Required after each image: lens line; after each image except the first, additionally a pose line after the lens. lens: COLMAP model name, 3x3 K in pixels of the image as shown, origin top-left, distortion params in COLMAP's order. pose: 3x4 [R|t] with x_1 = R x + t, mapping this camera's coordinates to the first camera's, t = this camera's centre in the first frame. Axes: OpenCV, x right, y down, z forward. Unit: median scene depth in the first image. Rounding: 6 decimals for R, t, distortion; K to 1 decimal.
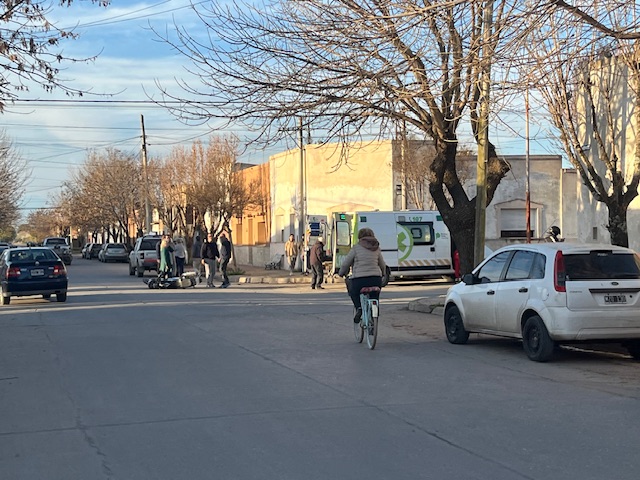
lens RADIAL K [[1114.8, 0, 319.8], [0, 1114.8, 240.6], [0, 0, 1]] dist [0.184482, 0.000000]
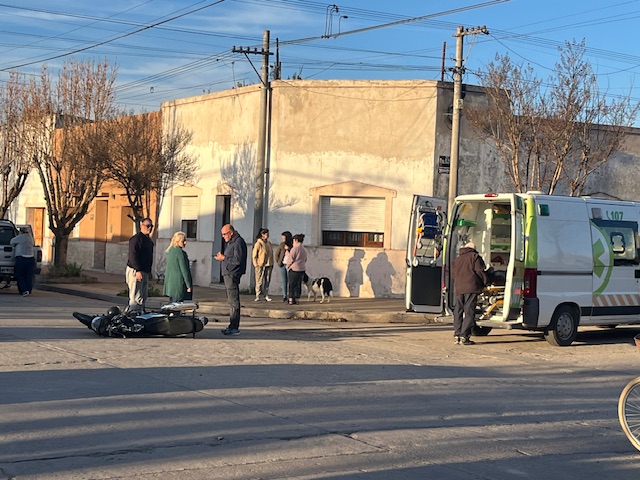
lens RADIAL K [[1114.8, 0, 320.5], [0, 1114.8, 239.4], [0, 0, 1]] dist [0.184482, 0.000000]
pose [[0.957663, 0.049240, 0.283649, -0.159323], [-0.049760, 0.998747, -0.005375, 0.001295], [-0.283558, -0.008967, 0.958913, 0.435880]]
